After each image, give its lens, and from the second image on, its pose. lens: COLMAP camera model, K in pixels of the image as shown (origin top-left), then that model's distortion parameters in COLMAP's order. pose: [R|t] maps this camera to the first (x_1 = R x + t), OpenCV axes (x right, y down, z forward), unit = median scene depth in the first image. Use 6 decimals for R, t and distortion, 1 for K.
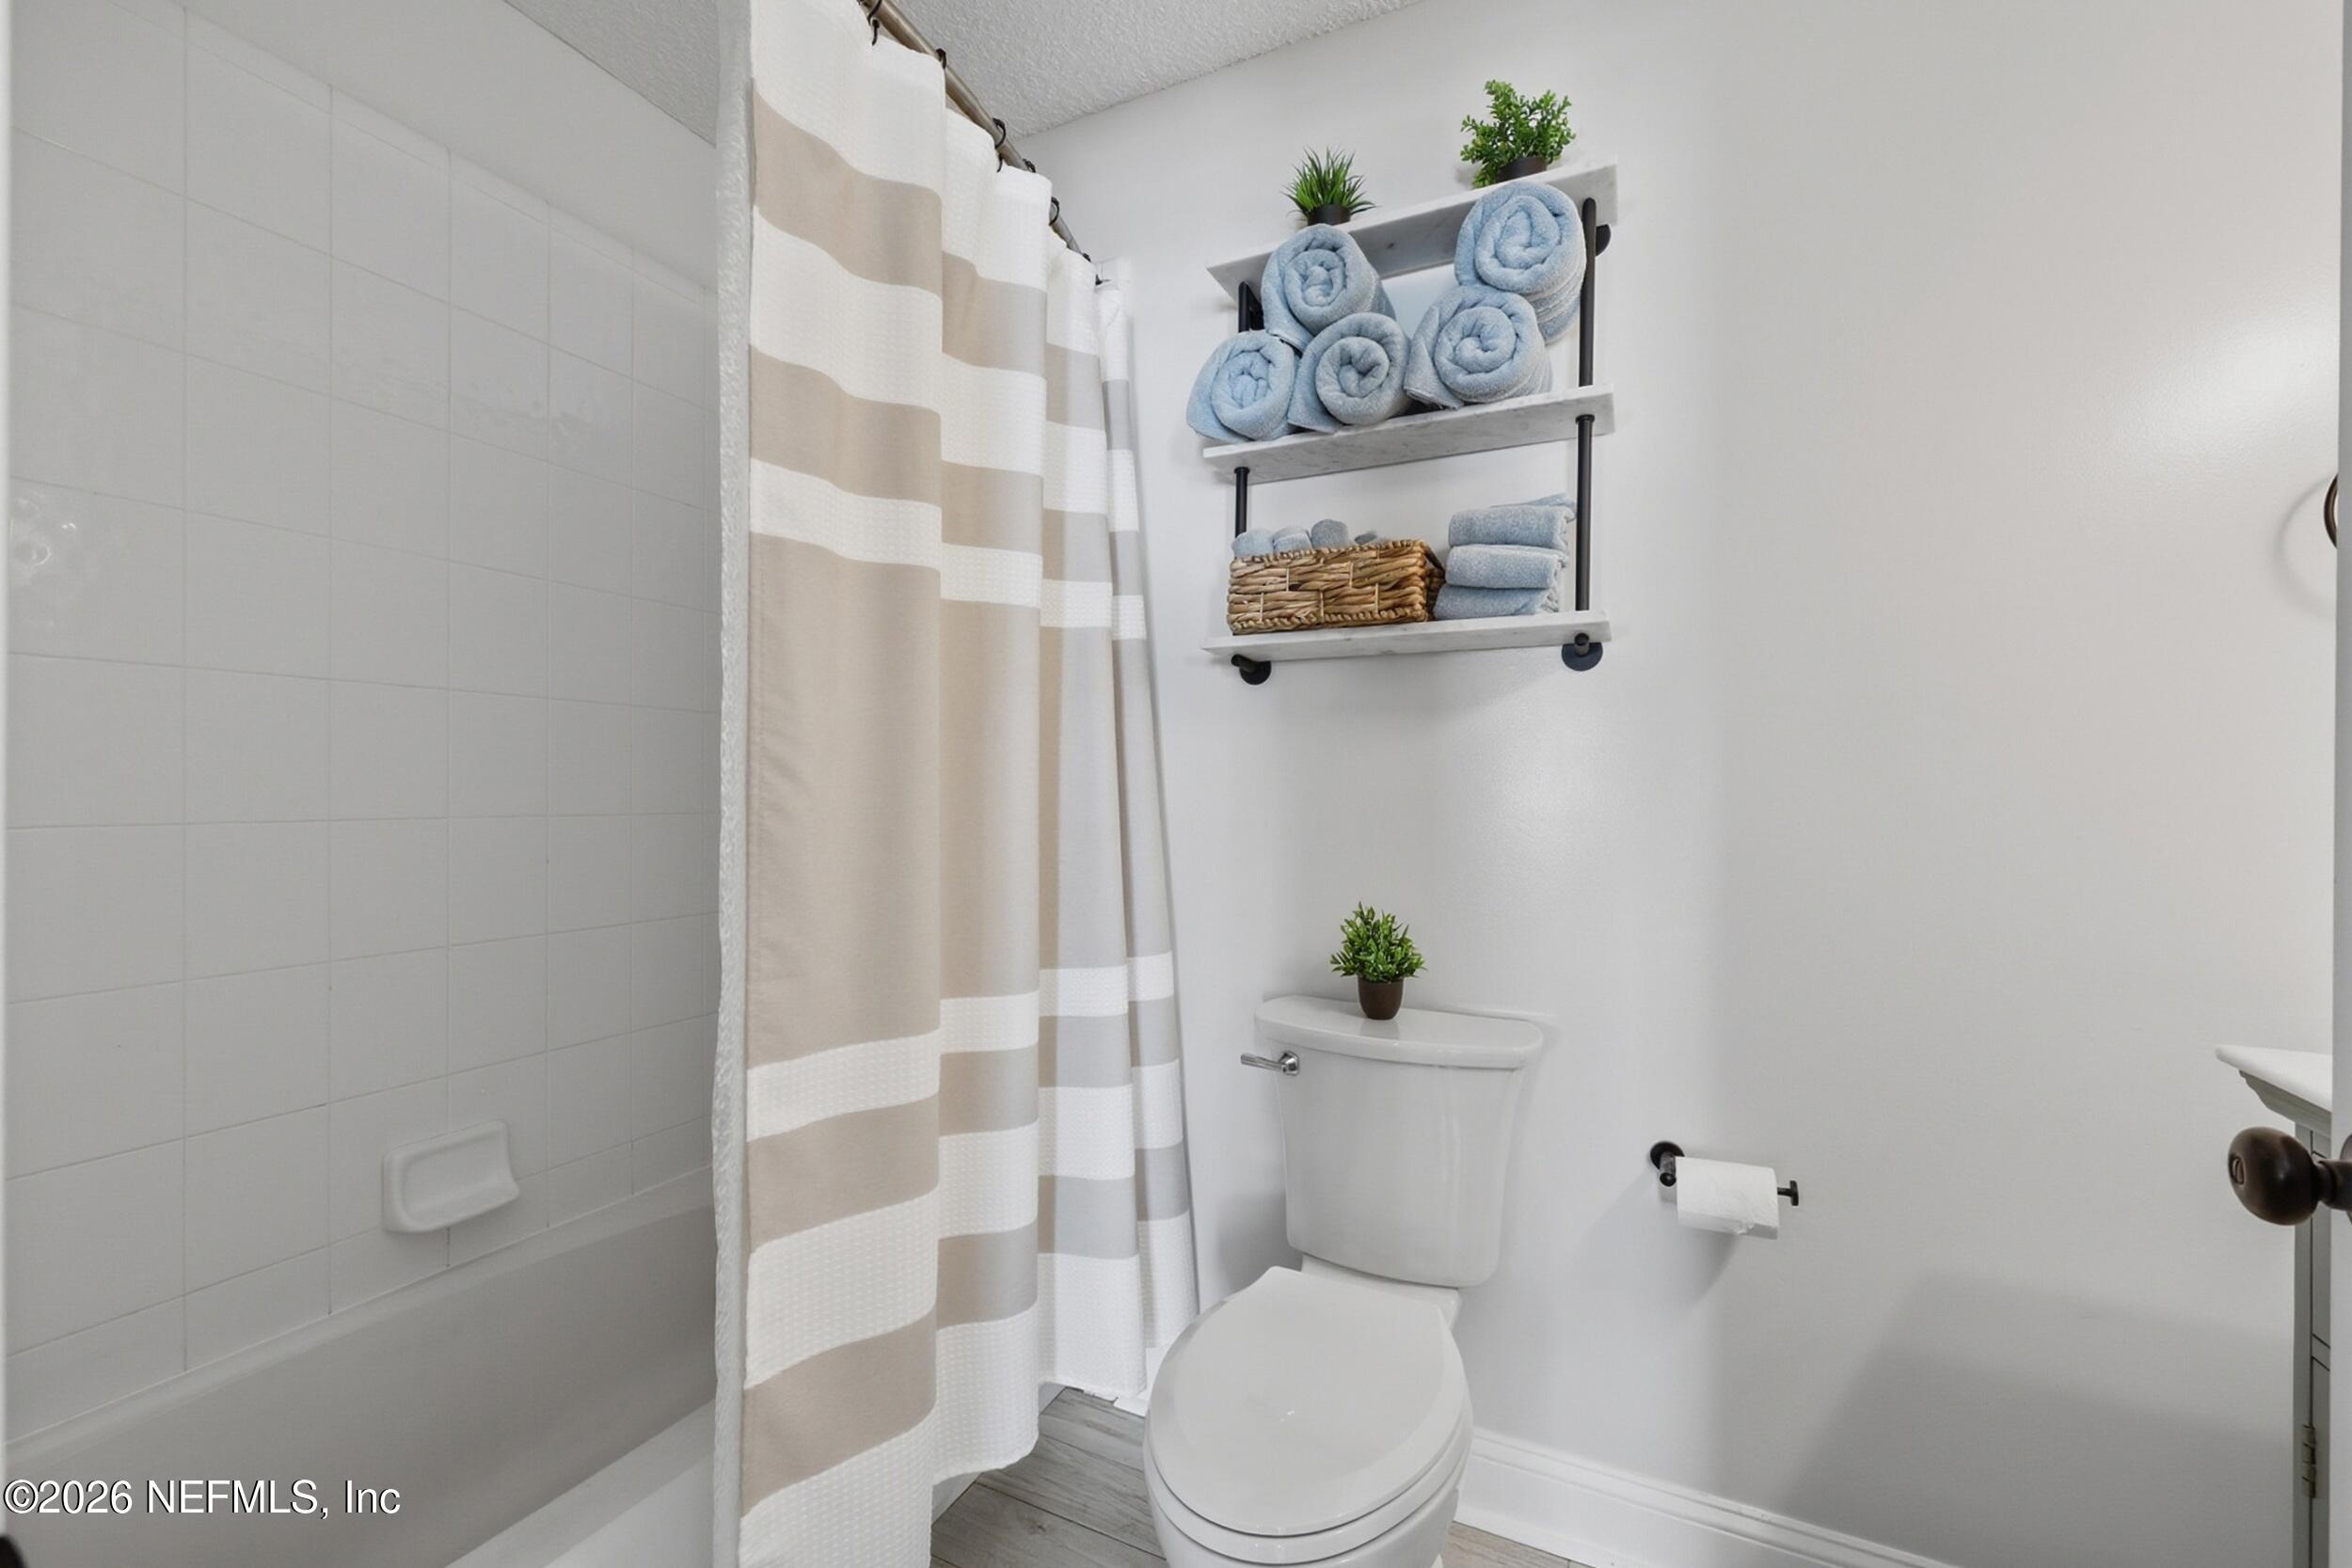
lens RADIAL K [[957.5, 0, 1177.7], [0, 957.5, 787.1], [0, 0, 1]] dist [0.004211, 0.000187]
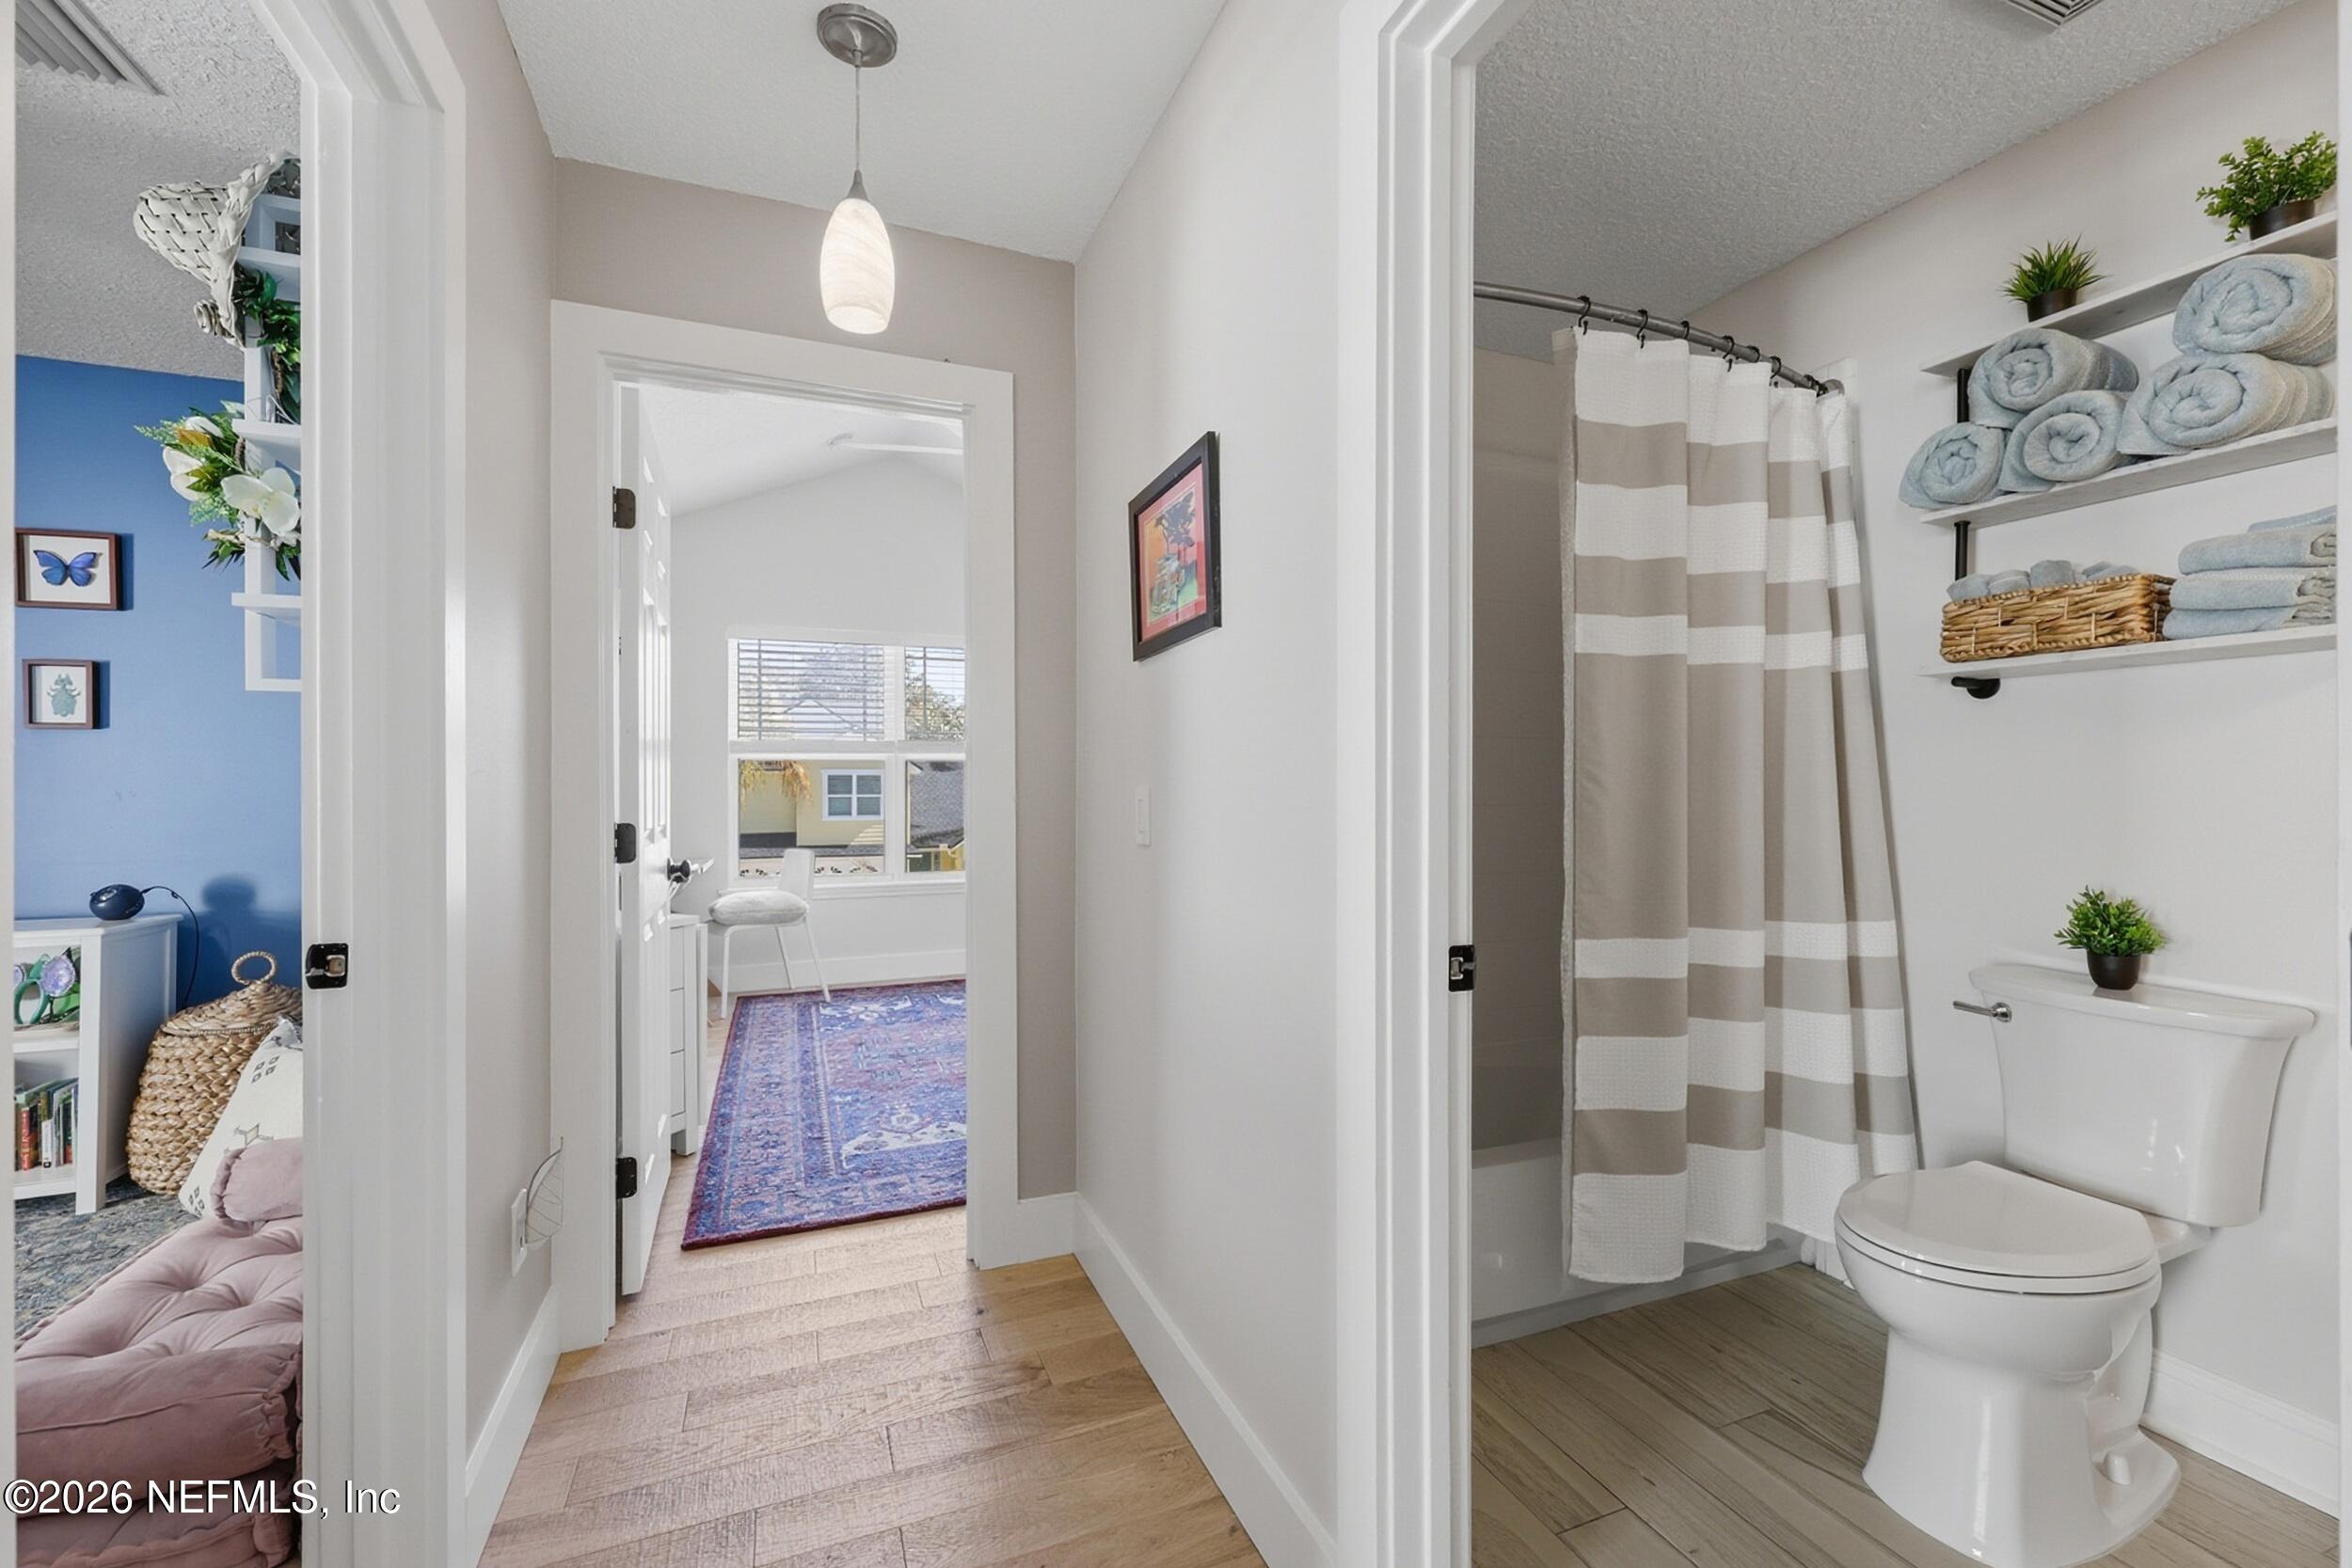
lens RADIAL K [[957.5, 0, 1177.7], [0, 957.5, 787.1], [0, 0, 1]] dist [0.004211, 0.000187]
pose [[0.744276, -0.004893, -0.667855, 0.155230], [0.005163, 0.999985, -0.001573, -0.002819], [0.667853, -0.002278, 0.744290, -0.626991]]
